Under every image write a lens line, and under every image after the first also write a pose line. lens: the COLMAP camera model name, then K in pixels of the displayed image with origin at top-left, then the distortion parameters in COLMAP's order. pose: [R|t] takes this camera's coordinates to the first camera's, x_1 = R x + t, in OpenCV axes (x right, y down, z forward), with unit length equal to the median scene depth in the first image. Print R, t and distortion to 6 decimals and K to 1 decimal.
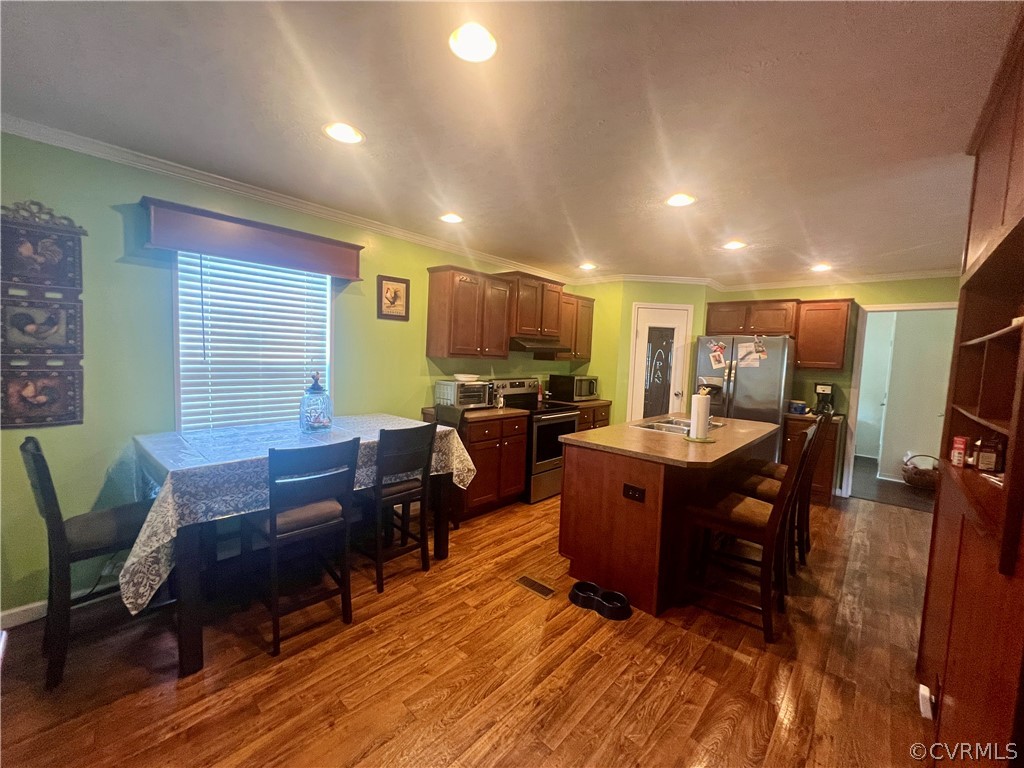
lens RADIAL K [[410.0, 0, 513.3], [0, 410.0, 384.4], [0, 0, 1]] dist [-0.001548, 0.000263]
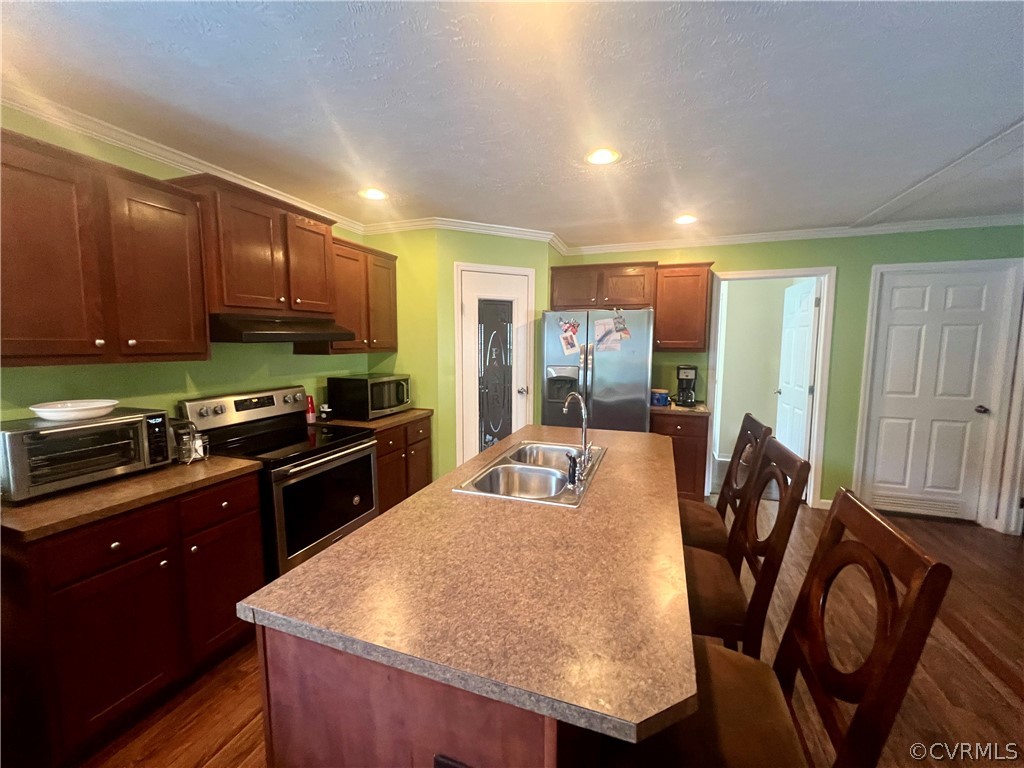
lens RADIAL K [[408.4, 0, 512.8], [0, 408.4, 384.0], [0, 0, 1]] dist [-0.002245, 0.000454]
pose [[0.921686, -0.076612, 0.380297, 0.119601], [0.061977, 0.996794, 0.050600, -0.029967], [-0.382954, -0.023068, 0.923479, 0.363627]]
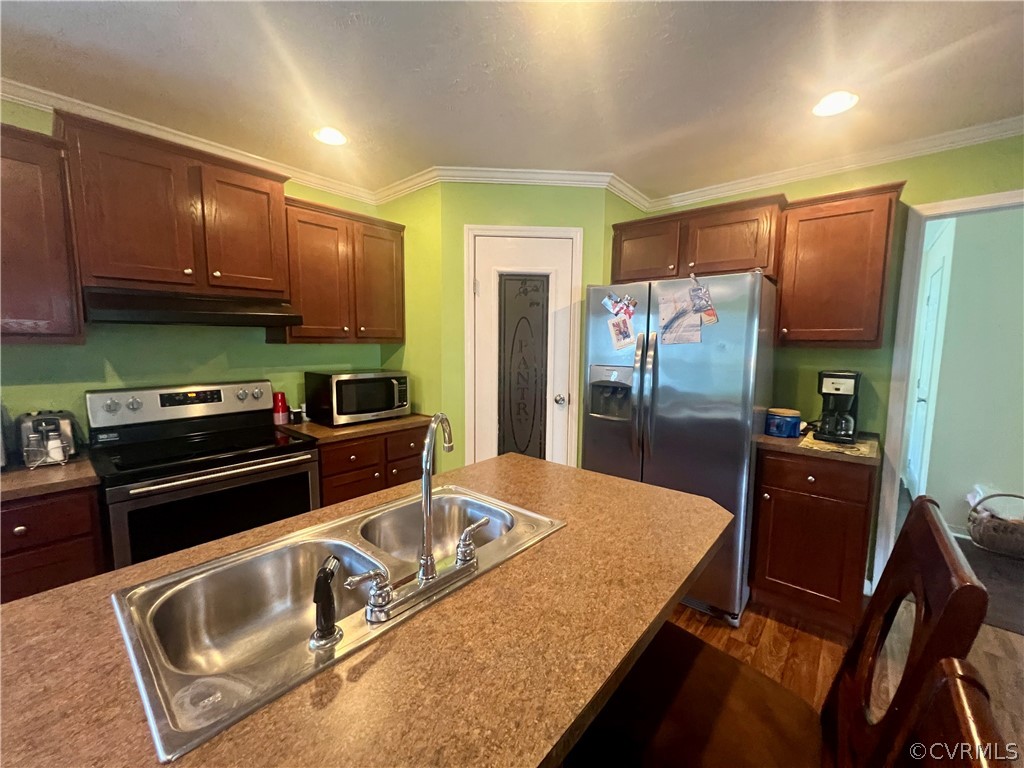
lens RADIAL K [[408.4, 0, 512.8], [0, 408.4, 384.0], [0, 0, 1]] dist [-0.002245, 0.000454]
pose [[0.999093, -0.034701, 0.024693, 0.358987], [0.033949, 0.998966, 0.030252, -0.016258], [-0.025717, -0.029387, 0.999237, 0.520538]]
